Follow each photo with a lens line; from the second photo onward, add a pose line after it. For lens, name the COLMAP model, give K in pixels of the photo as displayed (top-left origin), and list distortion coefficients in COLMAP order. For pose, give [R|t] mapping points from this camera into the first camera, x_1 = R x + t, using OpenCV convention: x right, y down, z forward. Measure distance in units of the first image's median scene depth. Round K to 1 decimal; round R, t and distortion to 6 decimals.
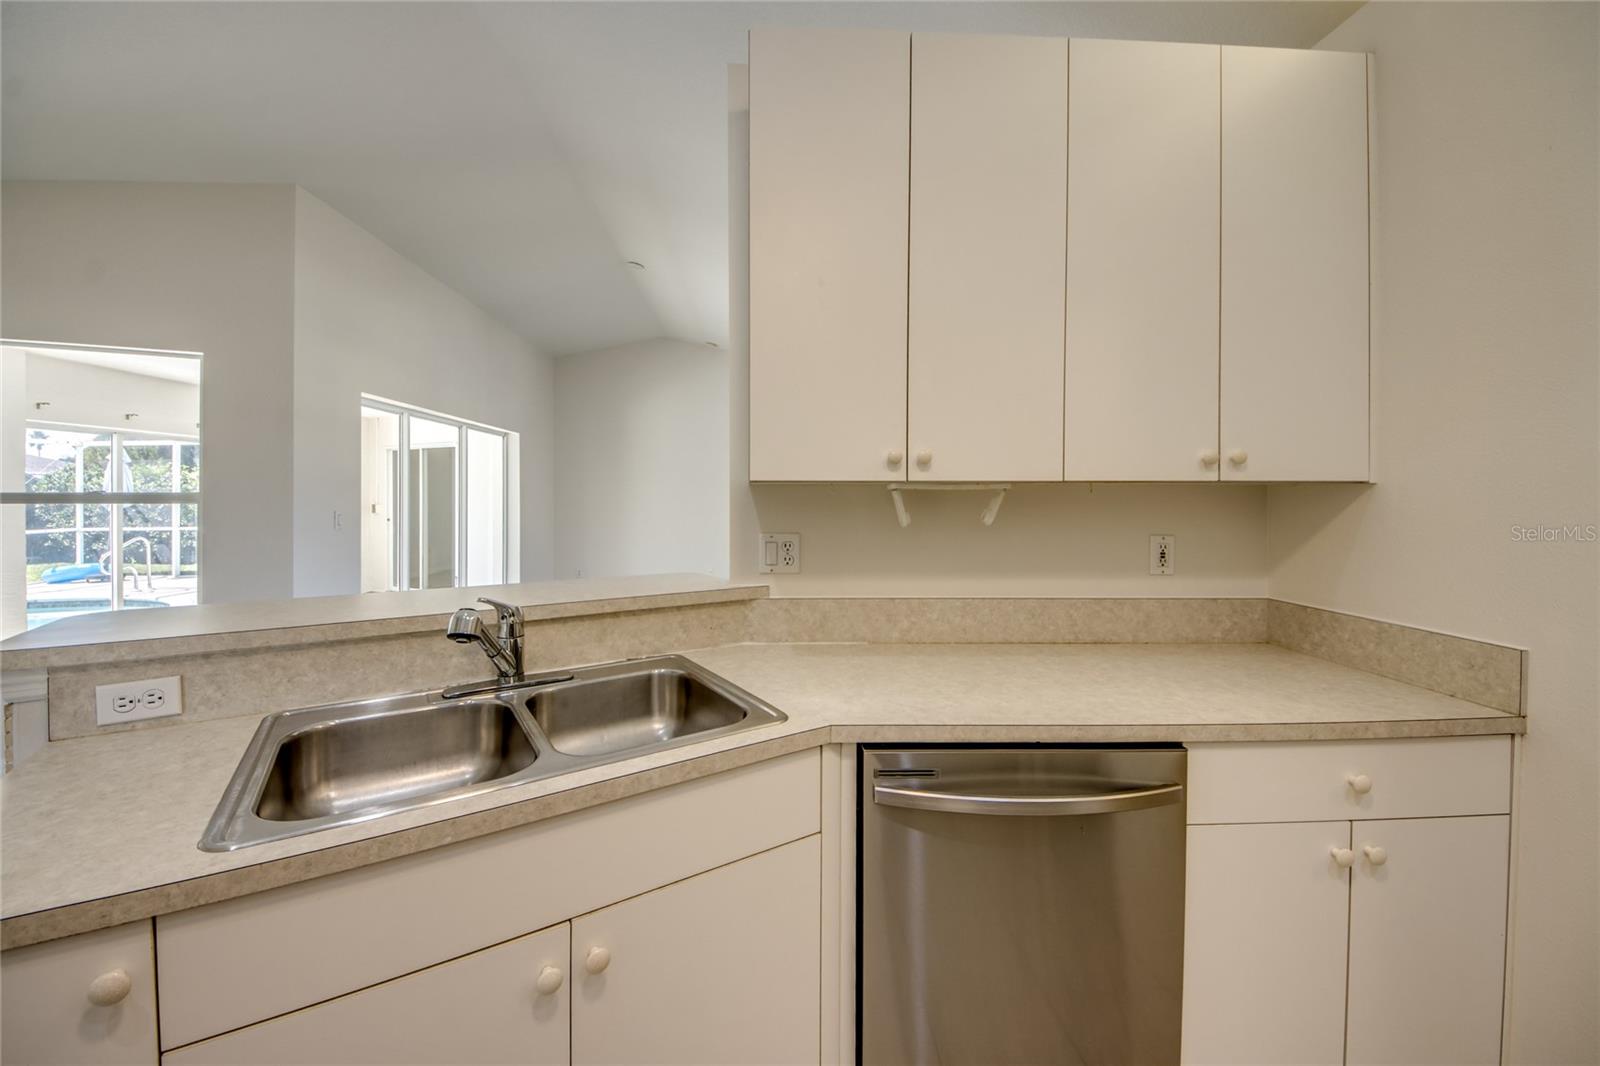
lens RADIAL K [[628.7, 0, 793.6], [0, 628.7, 521.7], [0, 0, 1]] dist [0.033542, -0.021189]
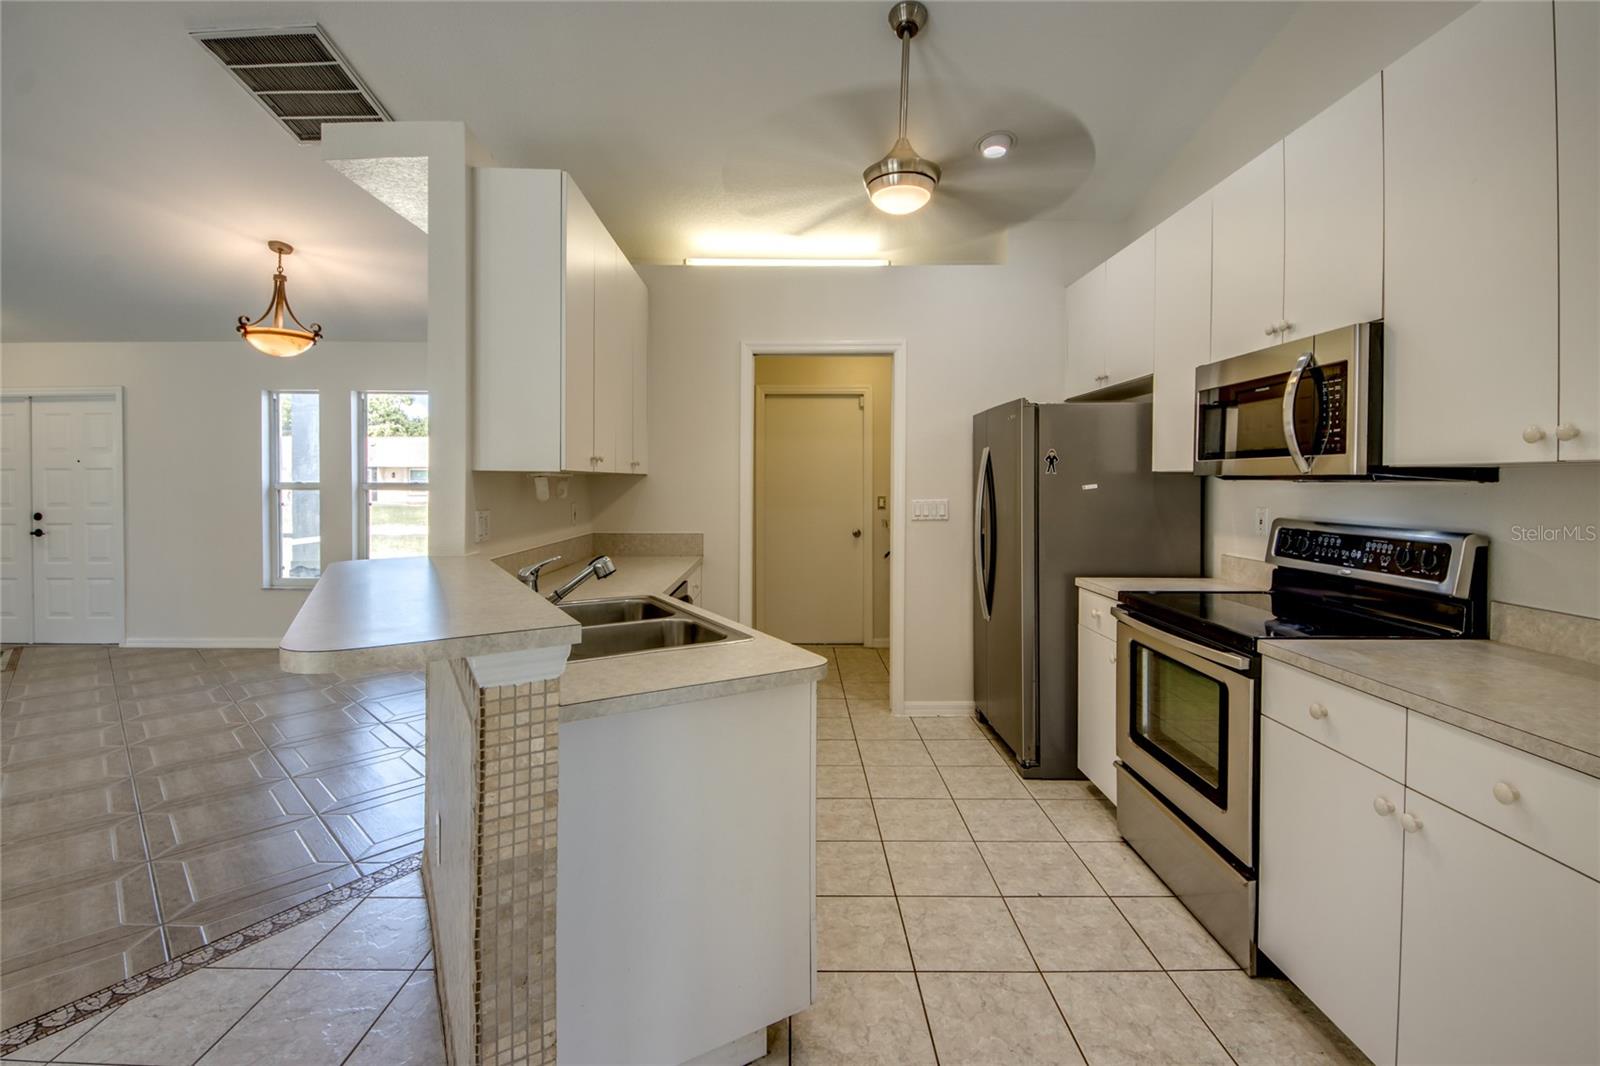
lens RADIAL K [[703.8, 0, 790.4], [0, 703.8, 491.0], [0, 0, 1]] dist [0.034602, -0.030509]
pose [[0.032190, -0.017522, 0.999328, -1.446225], [0.046543, 0.998788, 0.016014, -0.014092], [-0.998397, 0.045996, 0.032967, 0.325523]]
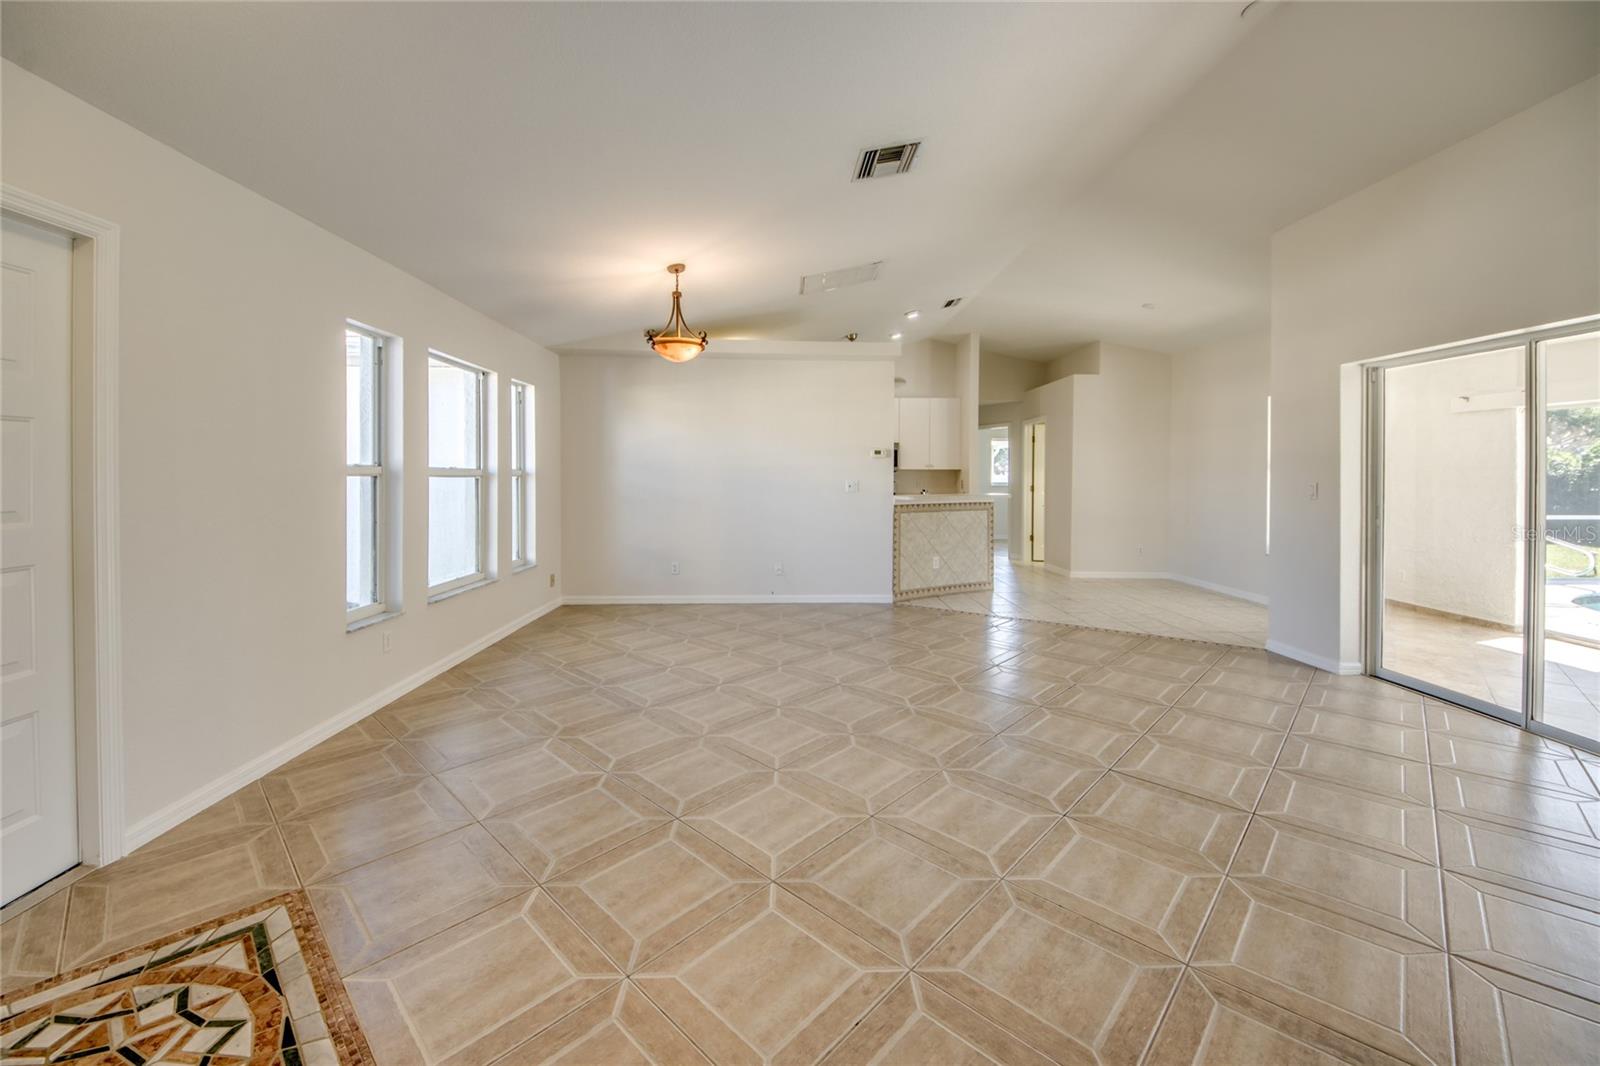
lens RADIAL K [[611.1, 0, 790.7], [0, 611.1, 483.0], [0, 0, 1]] dist [0.030161, -0.015286]
pose [[-0.999536, -0.007479, 0.029526, 0.383093], [-0.005769, 0.998326, 0.057551, -0.171722], [-0.029907, 0.057354, -0.997906, 4.564150]]
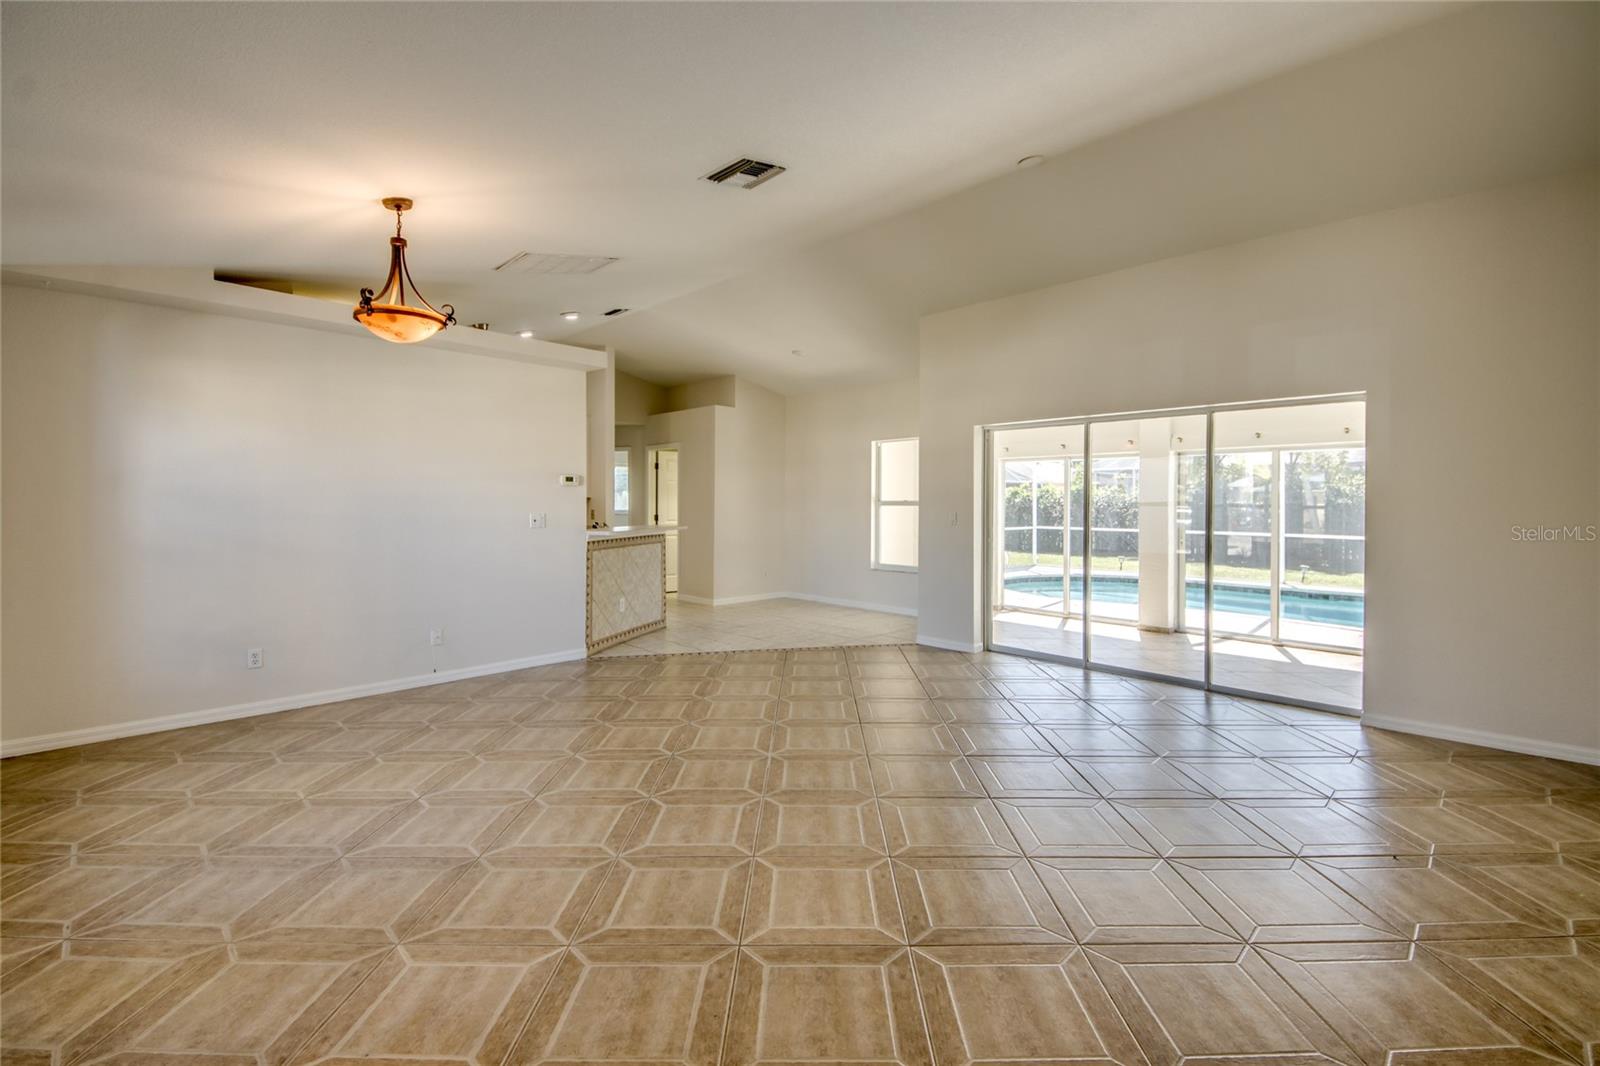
lens RADIAL K [[688.1, 0, 803.8], [0, 688.1, 505.3], [0, 0, 1]] dist [0.020754, -0.018202]
pose [[-0.739992, -0.002174, -0.672612, 1.354604], [-0.035829, 0.998702, 0.036189, -0.182189], [0.671661, 0.050879, -0.739110, 4.223208]]
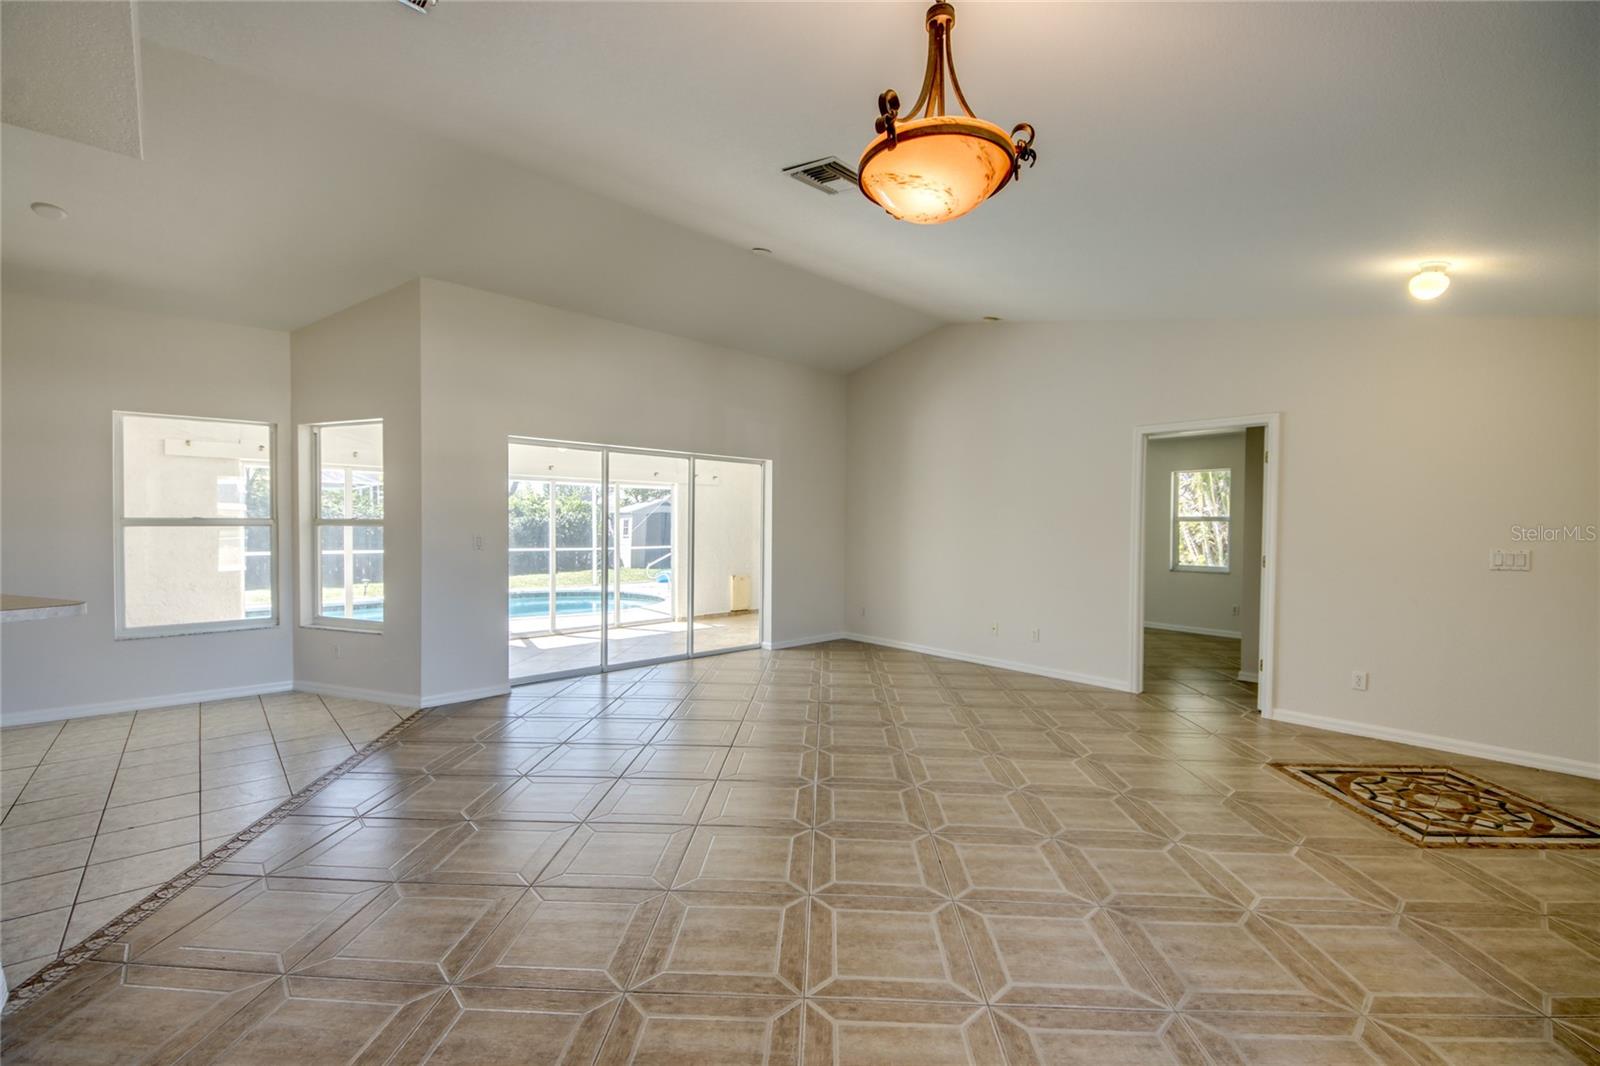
lens RADIAL K [[665.3, 0, 800.0], [0, 665.3, 533.0], [0, 0, 1]] dist [0.014559, -0.014994]
pose [[0.644761, 0.011703, -0.764295, 1.499623], [-0.041627, 0.998937, -0.019820, -0.055050], [0.763250, 0.044594, 0.644563, 1.392944]]
